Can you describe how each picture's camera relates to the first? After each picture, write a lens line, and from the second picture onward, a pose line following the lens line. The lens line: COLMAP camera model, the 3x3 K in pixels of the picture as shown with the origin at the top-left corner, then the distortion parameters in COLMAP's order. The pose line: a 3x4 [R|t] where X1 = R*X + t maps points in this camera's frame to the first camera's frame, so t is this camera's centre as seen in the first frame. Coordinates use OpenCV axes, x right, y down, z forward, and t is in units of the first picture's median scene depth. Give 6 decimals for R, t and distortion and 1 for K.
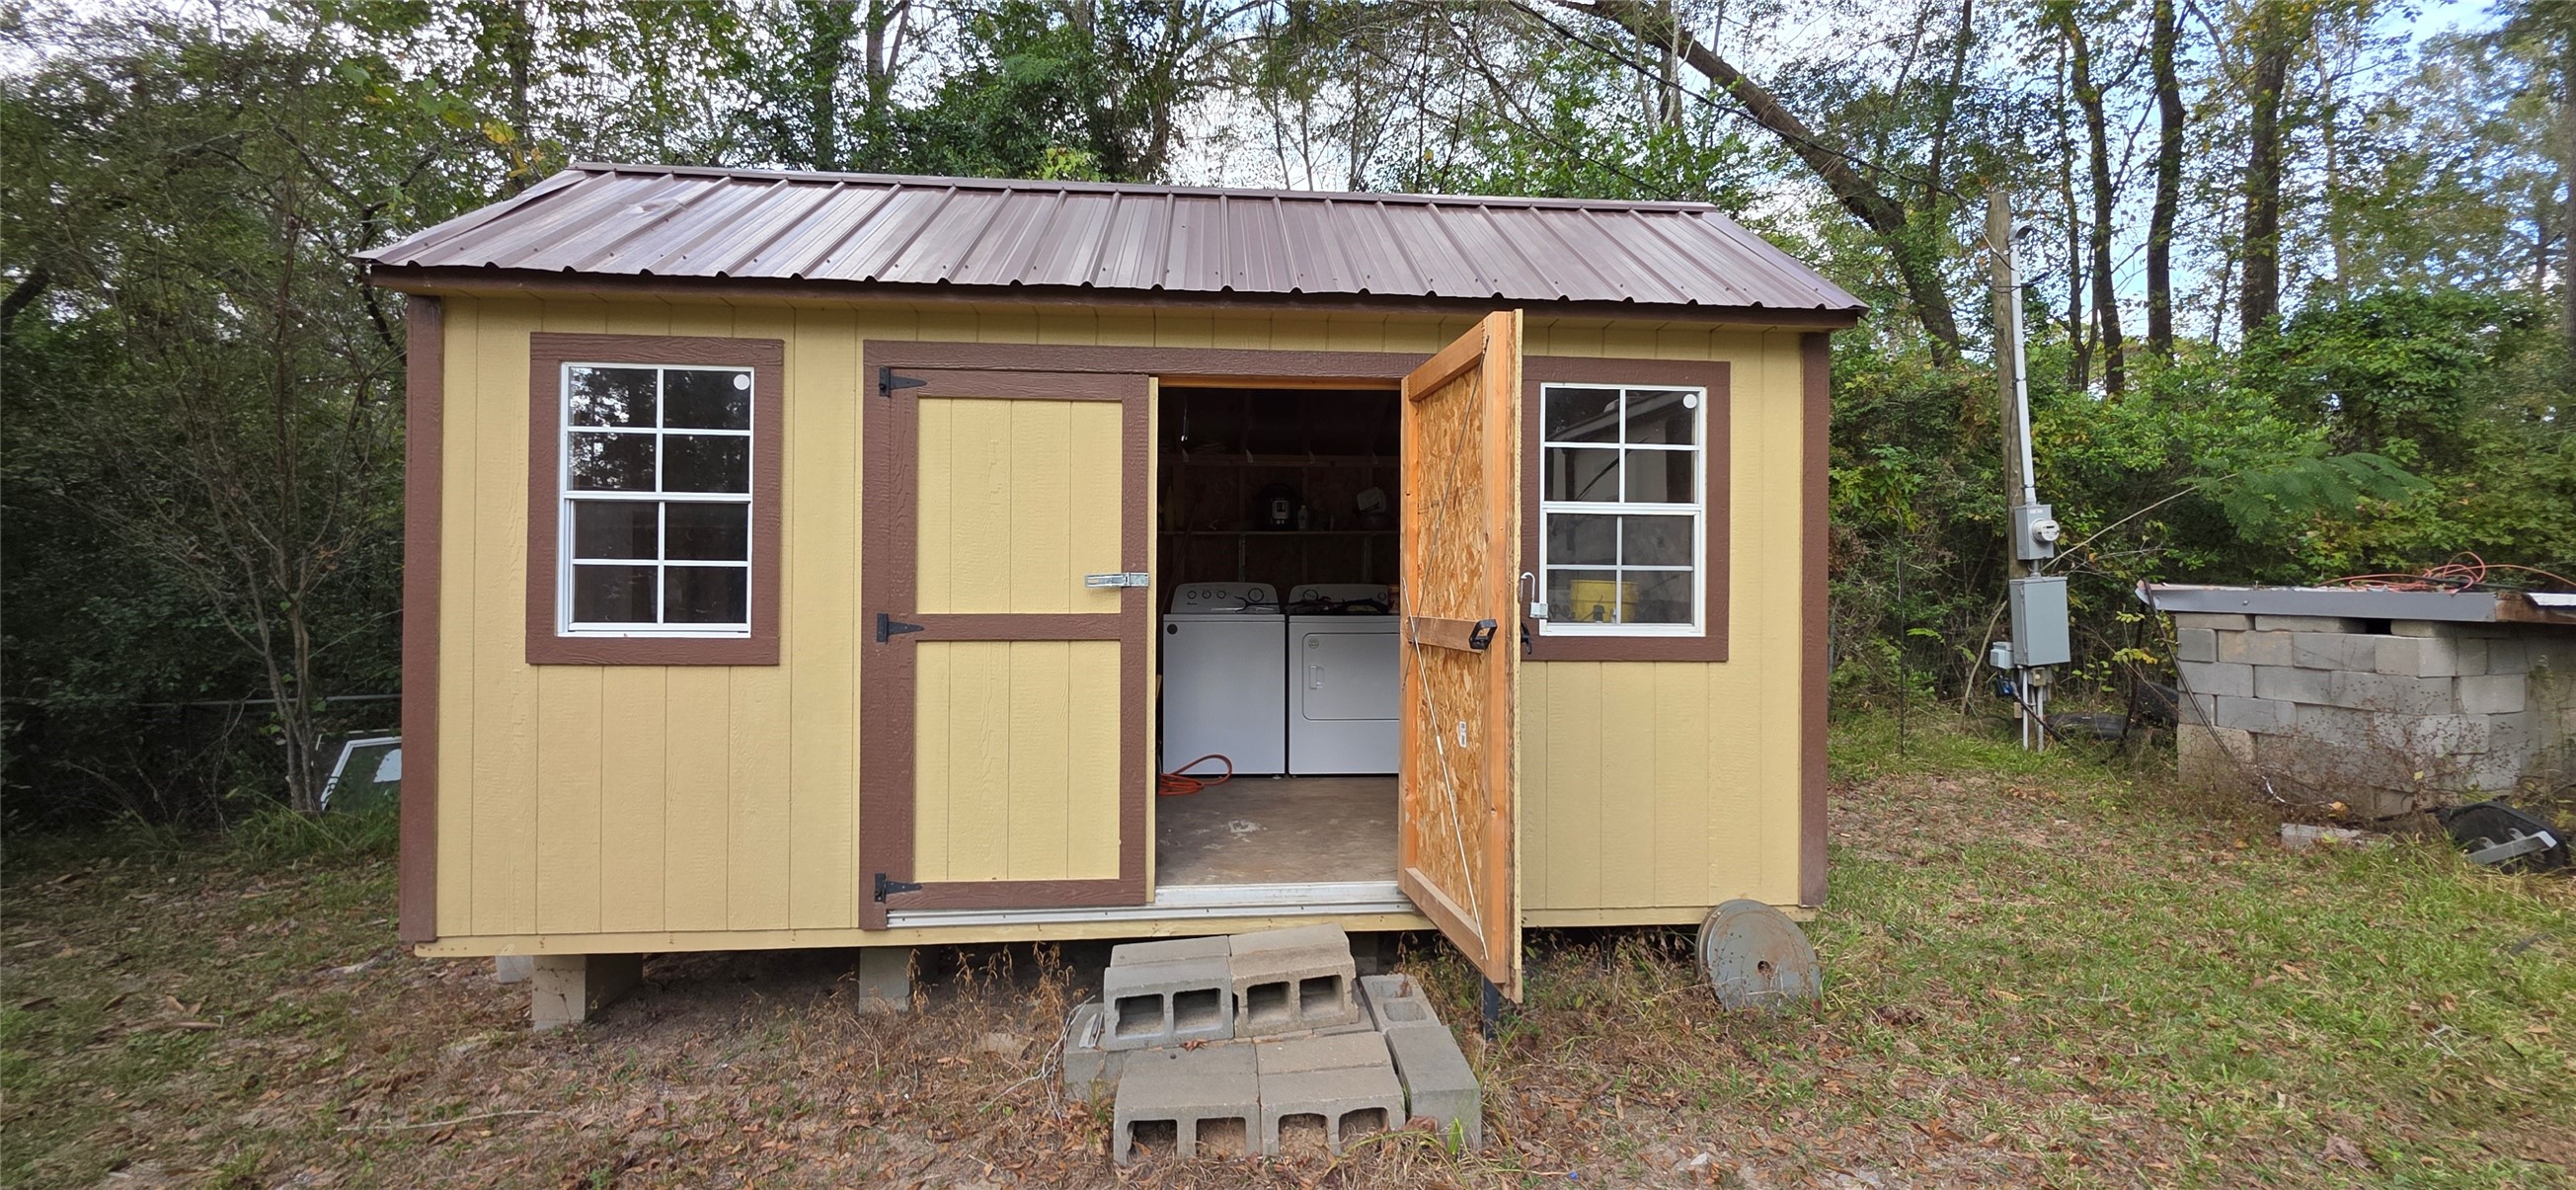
lens RADIAL K [[1000.2, 0, 1289.9], [0, 1000.2, 594.7], [0, 0, 1]] dist [-0.001573, -0.000804]
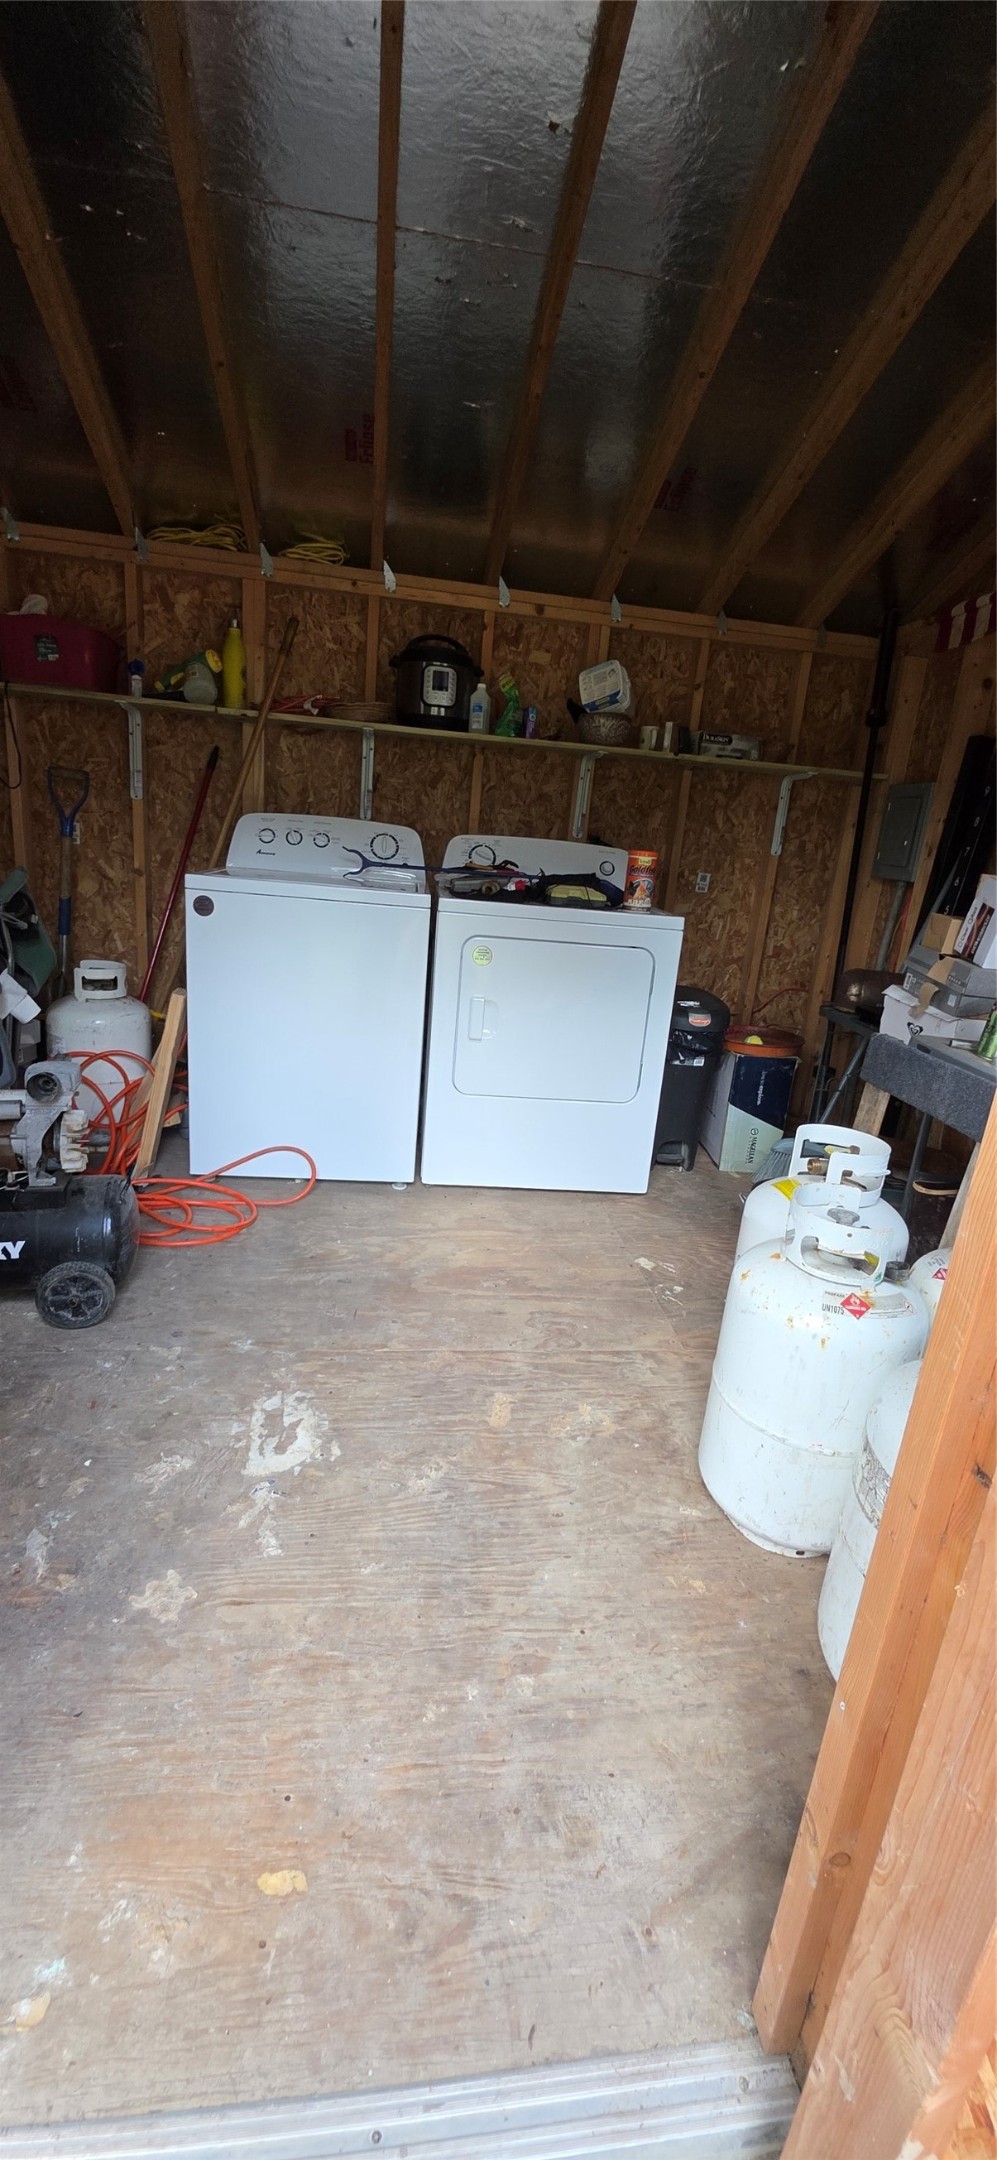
lens RADIAL K [[838.6, 0, 508.6], [0, 838.6, 1089.6], [0, 0, 1]] dist [-0.001573, -0.000804]
pose [[0.995062, 0.065880, 0.074238, 0.008467], [-0.084714, 0.953464, 0.289363, -0.011170], [-0.051721, -0.294223, 0.954336, 0.491900]]
